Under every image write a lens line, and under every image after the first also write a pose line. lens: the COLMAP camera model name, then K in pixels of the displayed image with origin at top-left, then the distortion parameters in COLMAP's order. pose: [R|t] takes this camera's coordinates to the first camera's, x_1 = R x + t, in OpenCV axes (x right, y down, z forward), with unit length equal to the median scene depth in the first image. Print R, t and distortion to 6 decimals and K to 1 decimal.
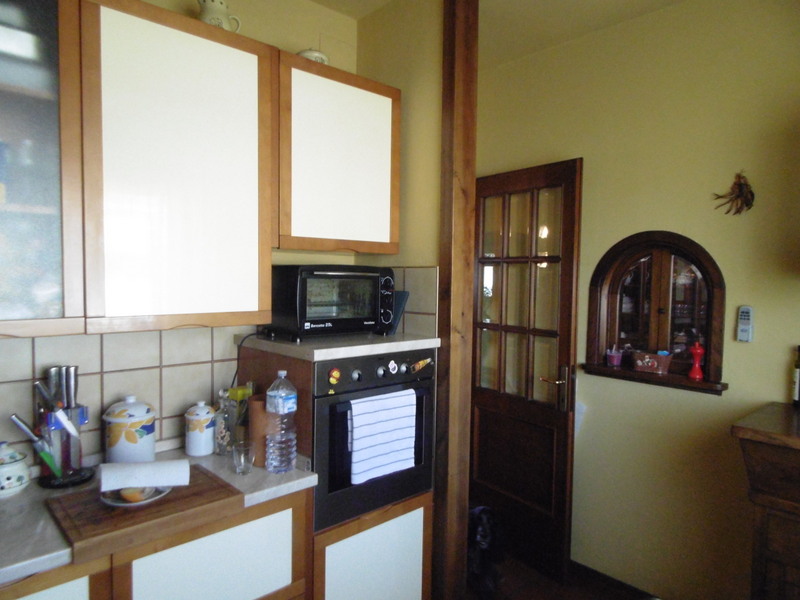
lens RADIAL K [[522.5, 0, 400.0], [0, 522.5, 300.0], [0, 0, 1]] dist [0.001029, -0.002960]
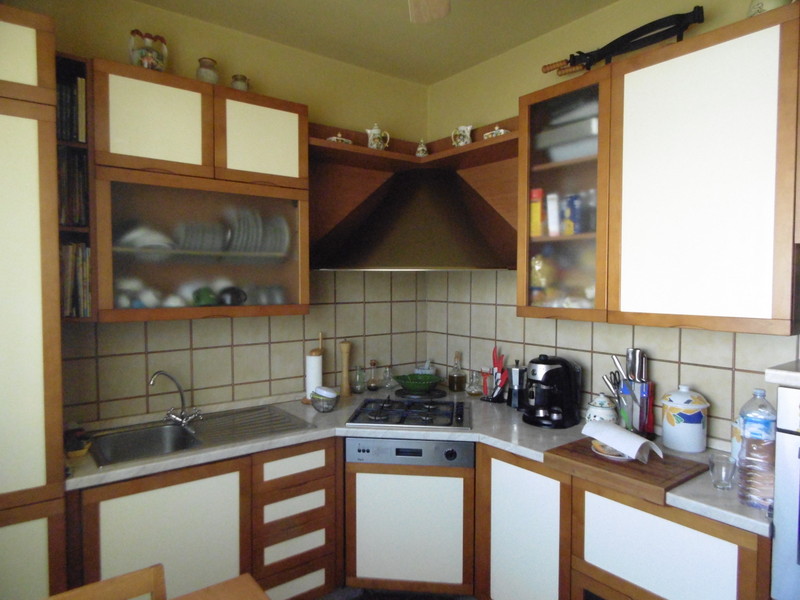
lens RADIAL K [[522.5, 0, 400.0], [0, 522.5, 300.0], [0, 0, 1]] dist [0.001029, -0.002960]
pose [[-0.088681, 0.022493, -0.995806, 0.793551], [-0.043483, 0.998704, 0.026431, -0.006824], [0.995110, 0.045645, -0.087588, 0.570094]]
